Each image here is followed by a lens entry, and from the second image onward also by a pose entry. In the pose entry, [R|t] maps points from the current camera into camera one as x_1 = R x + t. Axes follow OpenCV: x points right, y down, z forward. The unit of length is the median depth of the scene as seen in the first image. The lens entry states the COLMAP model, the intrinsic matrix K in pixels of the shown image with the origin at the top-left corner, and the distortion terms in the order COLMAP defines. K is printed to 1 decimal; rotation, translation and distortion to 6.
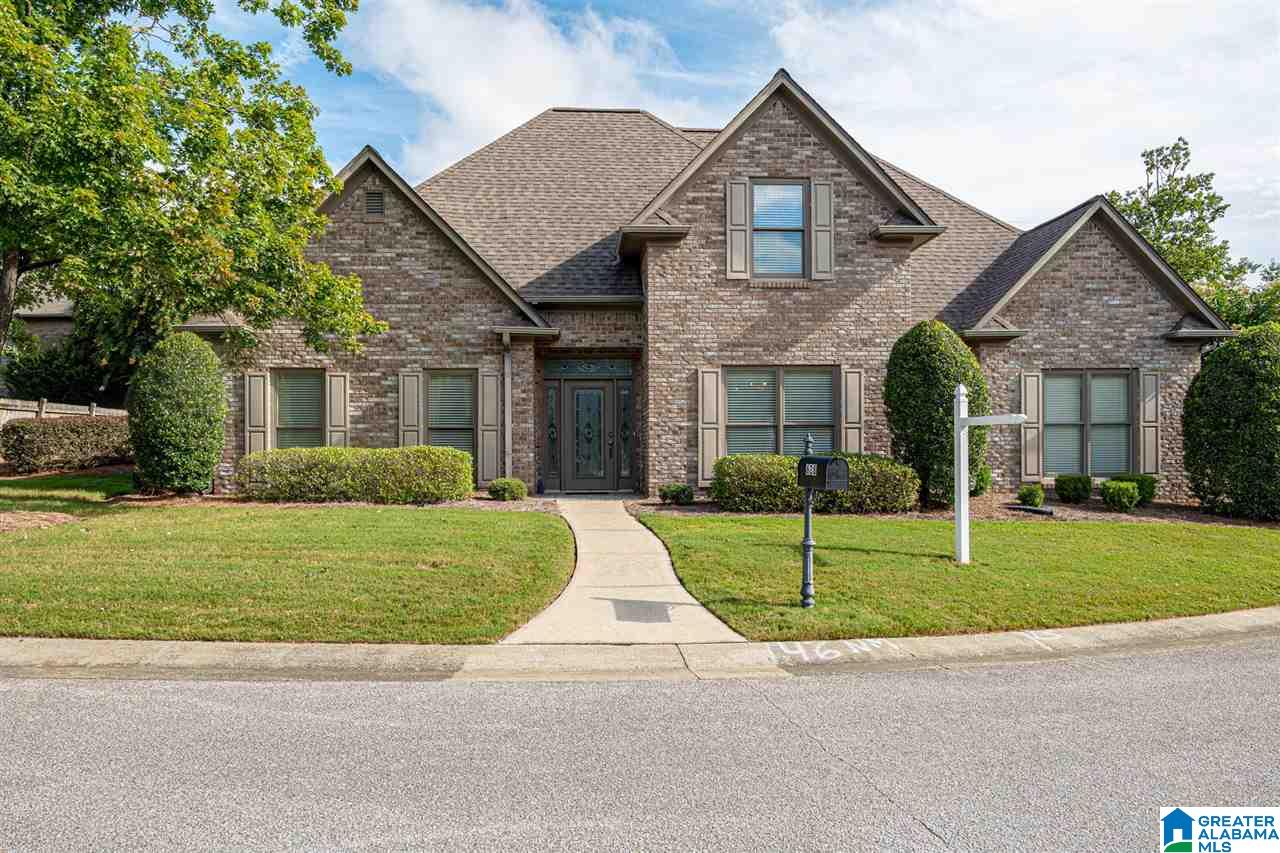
lens RADIAL K [[909.0, 0, 639.7], [0, 909.0, 435.0], [0, 0, 1]] dist [-0.013474, 0.013593]
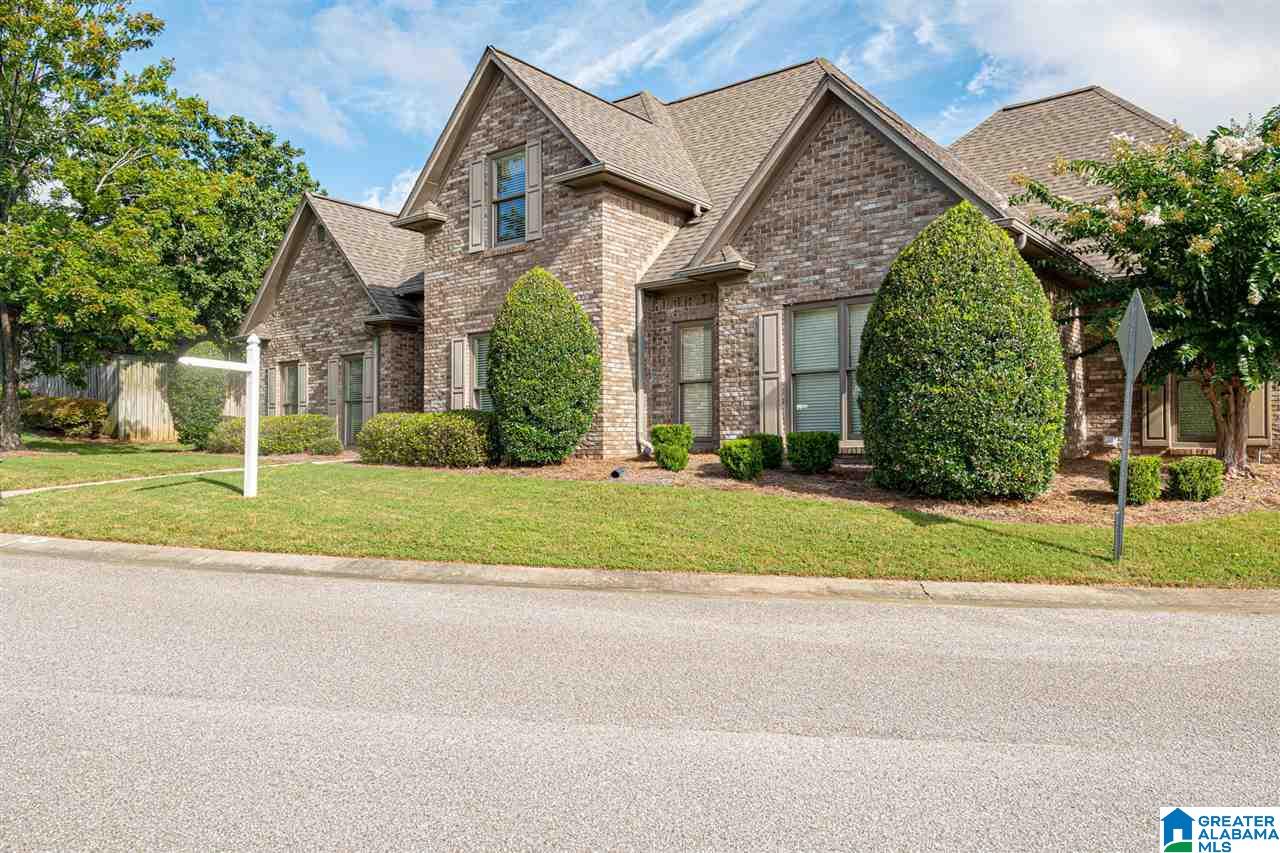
lens RADIAL K [[909.0, 0, 640.6], [0, 909.0, 423.2], [0, 0, 1]] dist [-0.013474, 0.013593]
pose [[0.739771, -0.016810, -0.672649, 0.893254], [0.005890, 0.999811, -0.018509, 0.046586], [0.672833, 0.009730, 0.739730, 0.317682]]
